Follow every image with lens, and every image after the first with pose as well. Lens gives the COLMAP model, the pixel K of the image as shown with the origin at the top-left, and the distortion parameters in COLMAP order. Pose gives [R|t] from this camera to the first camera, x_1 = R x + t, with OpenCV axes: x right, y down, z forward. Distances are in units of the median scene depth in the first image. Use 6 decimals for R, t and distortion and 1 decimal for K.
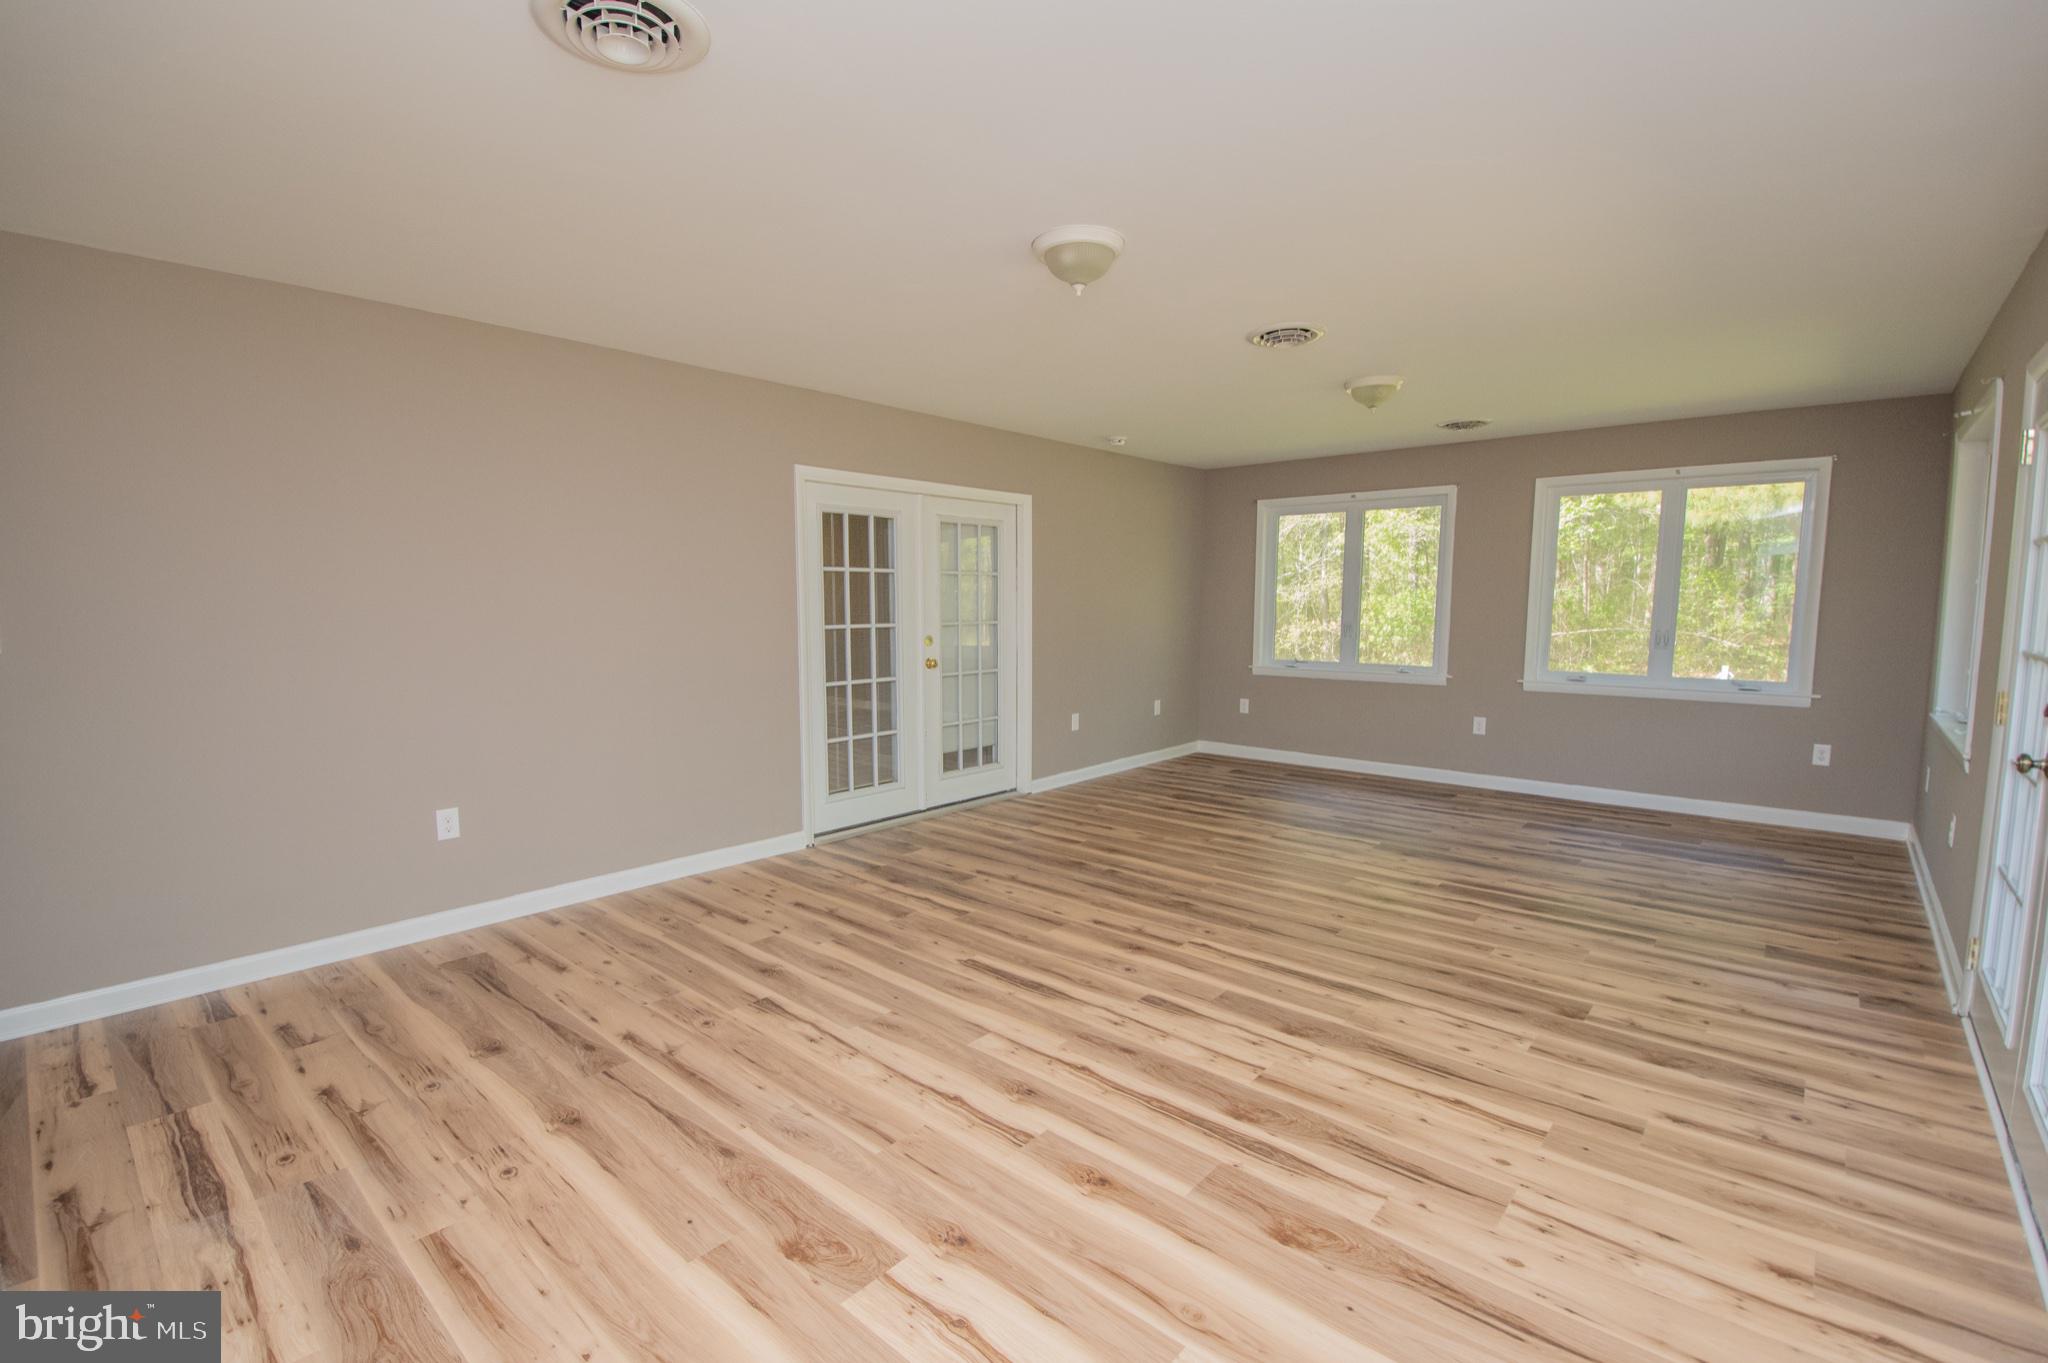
lens RADIAL K [[895.2, 0, 1009.8], [0, 895.2, 694.8], [0, 0, 1]] dist [0.022262, -0.025537]
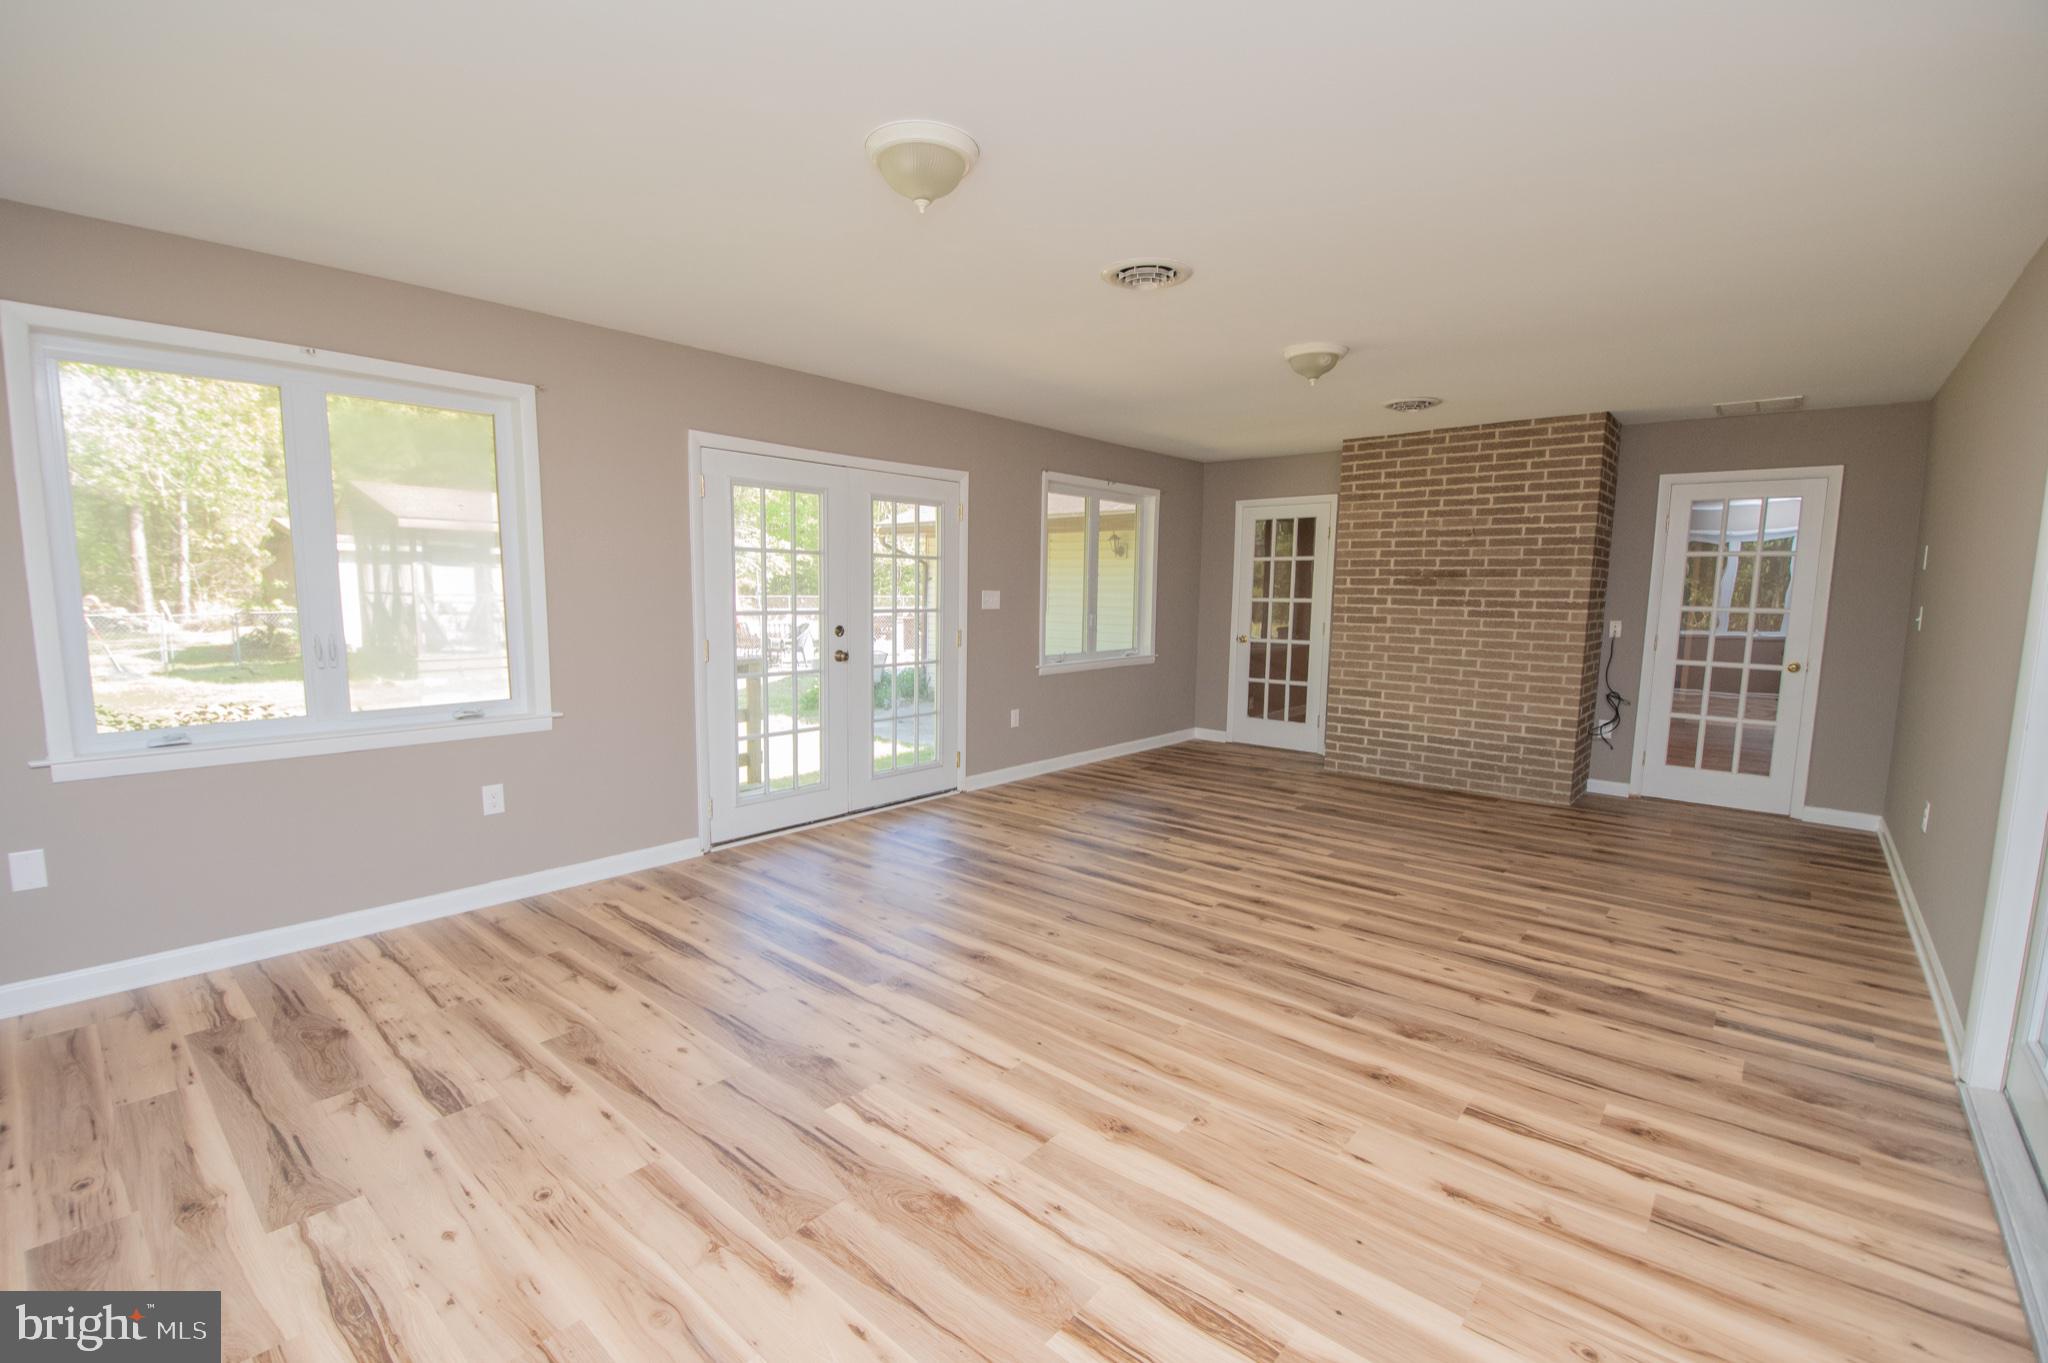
lens RADIAL K [[889.4, 0, 1000.5], [0, 889.4, 683.9], [0, 0, 1]] dist [-0.013134, -0.009897]
pose [[-0.999956, -0.007011, -0.006217, 0.411144], [-0.008192, 0.976193, 0.216750, -0.192737], [0.004549, 0.216791, -0.976207, 1.762204]]
